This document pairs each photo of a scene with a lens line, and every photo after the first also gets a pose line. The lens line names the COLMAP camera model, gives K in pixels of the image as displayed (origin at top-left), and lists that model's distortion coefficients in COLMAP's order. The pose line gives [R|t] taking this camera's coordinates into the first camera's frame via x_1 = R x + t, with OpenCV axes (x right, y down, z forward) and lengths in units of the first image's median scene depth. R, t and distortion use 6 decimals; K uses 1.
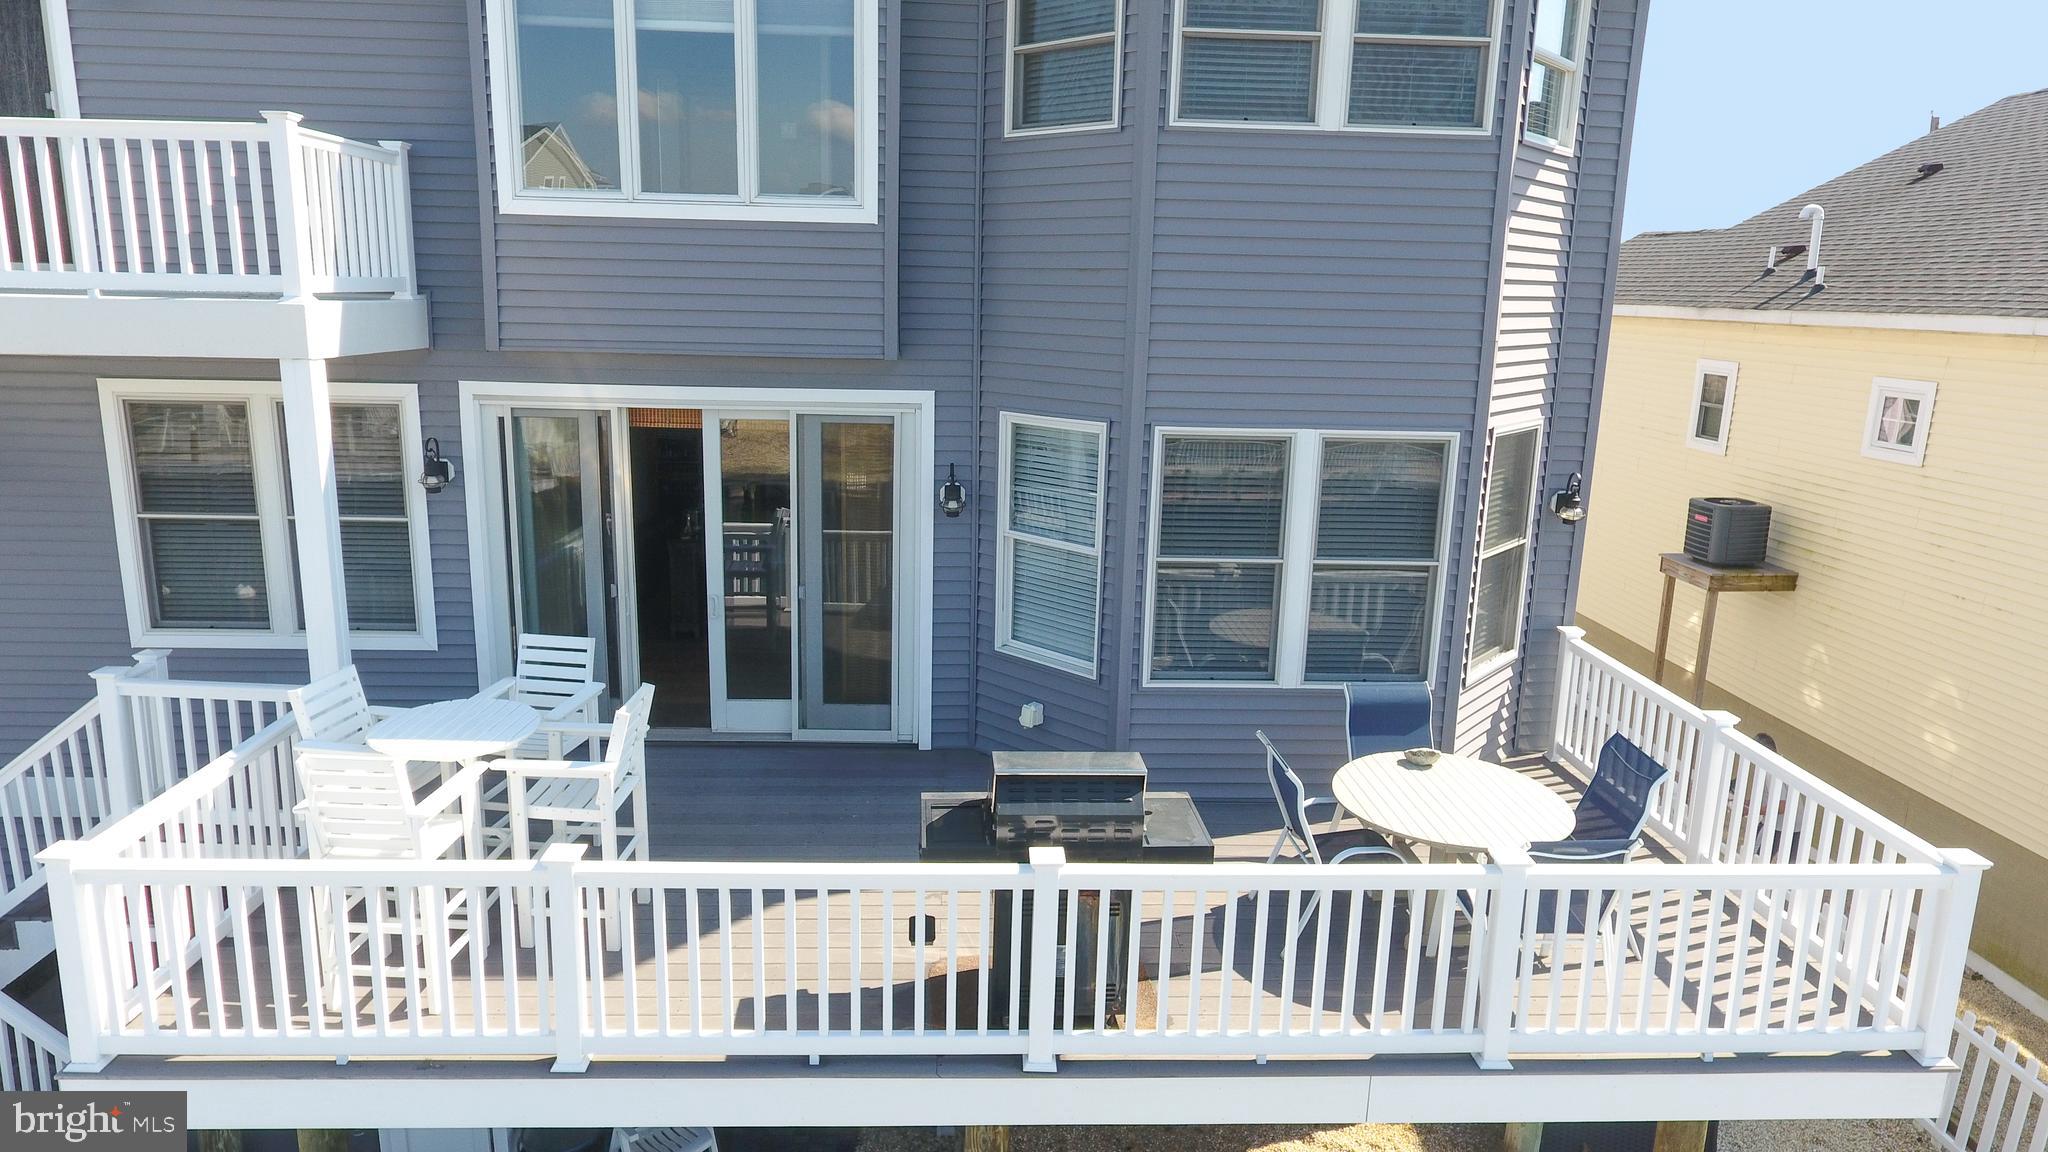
lens RADIAL K [[1245.4, 0, 1025.0], [0, 1245.4, 547.7], [0, 0, 1]] dist [-0.004920, 0.000879]
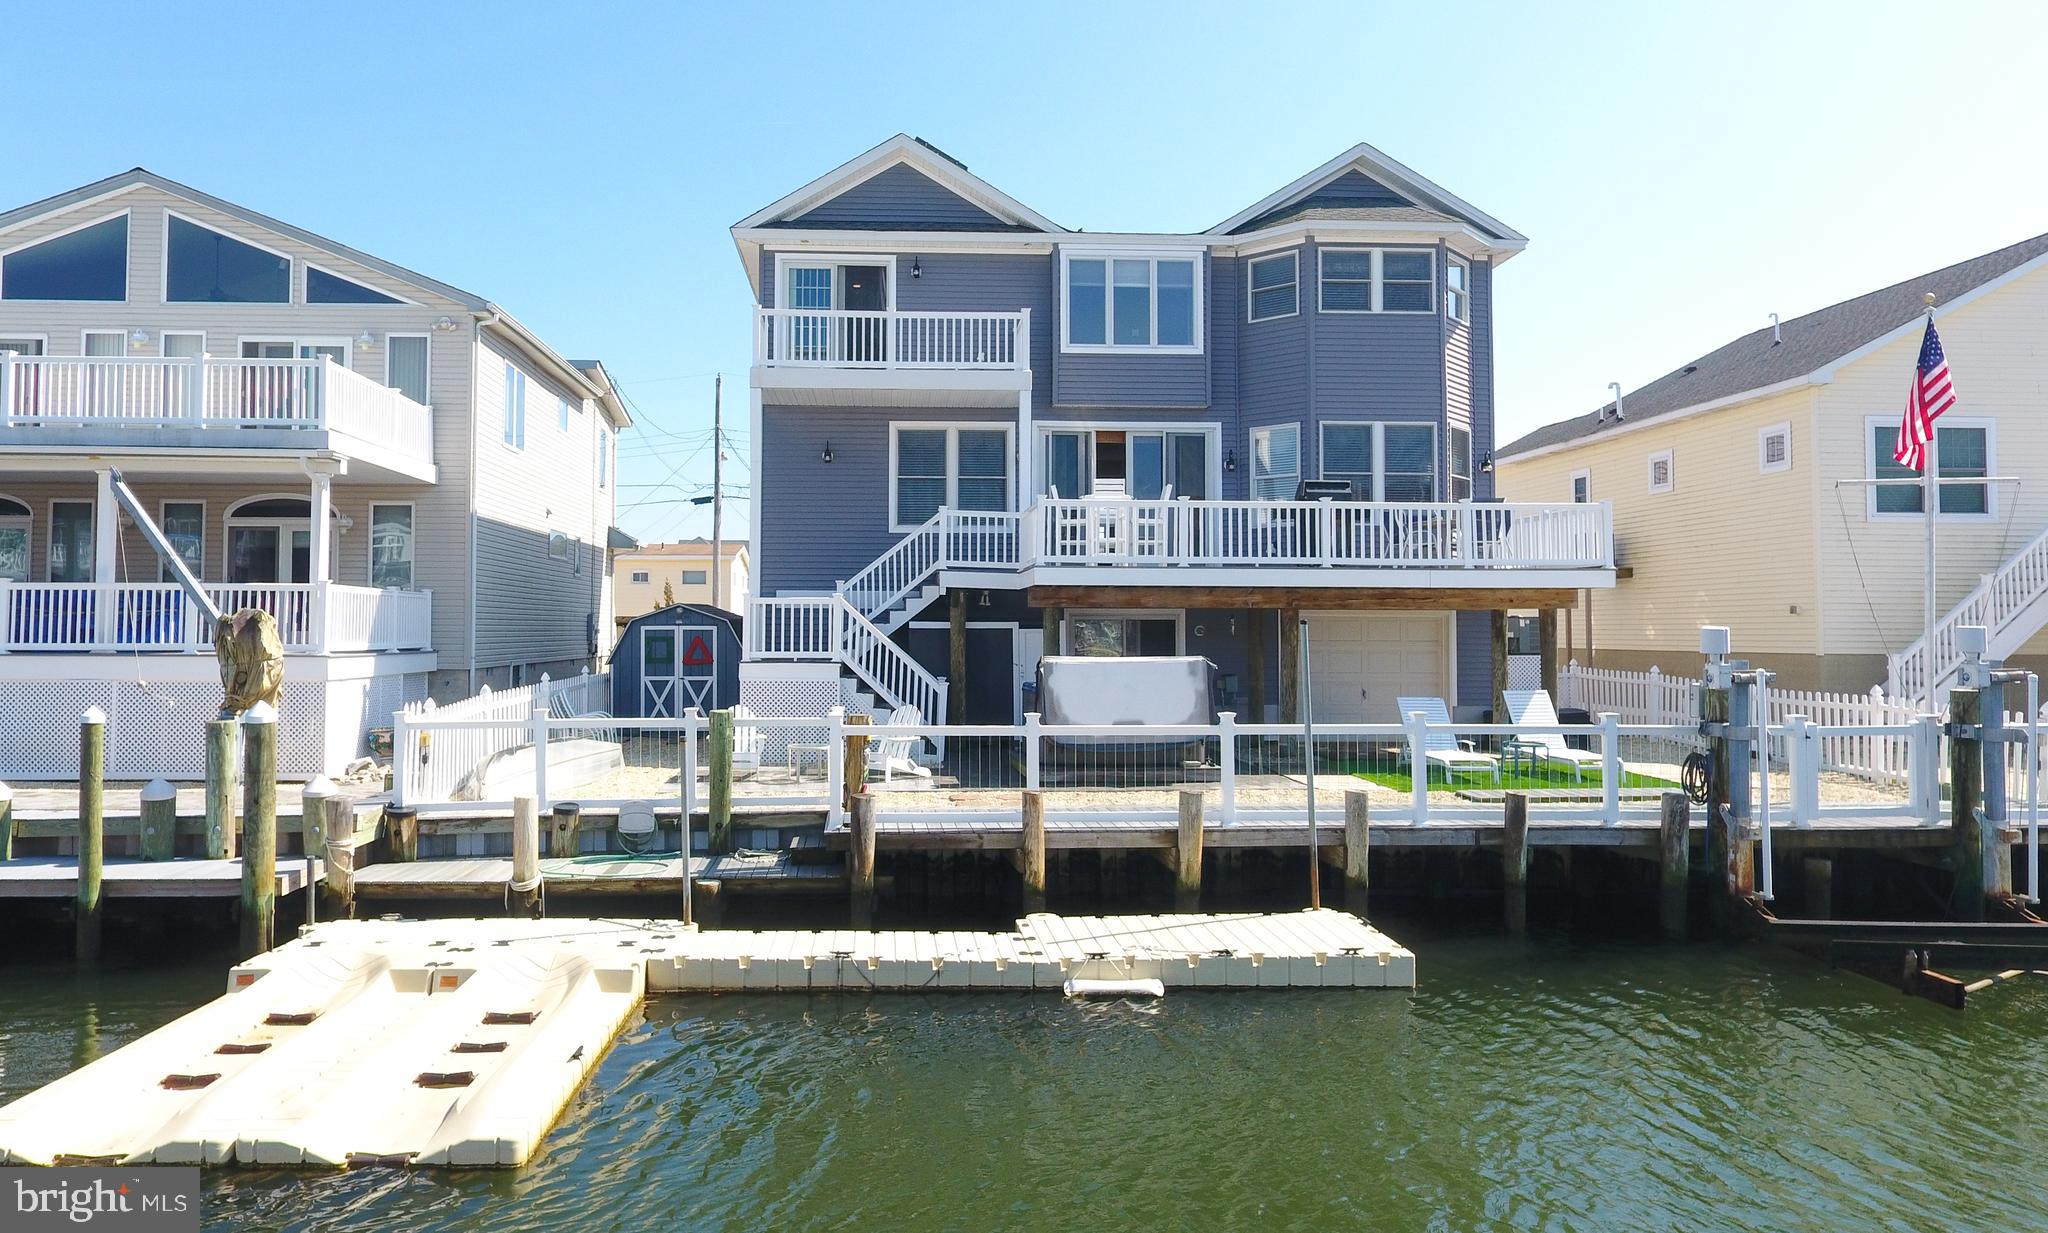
lens RADIAL K [[1381.6, 0, 946.1], [0, 1381.6, 557.6], [0, 0, 1]] dist [-0.006169, -0.014462]
pose [[0.999745, -0.021455, -0.007070, -0.647418], [0.018976, 0.967418, -0.252473, 0.871428], [0.012257, 0.252274, 0.967578, -1.695665]]
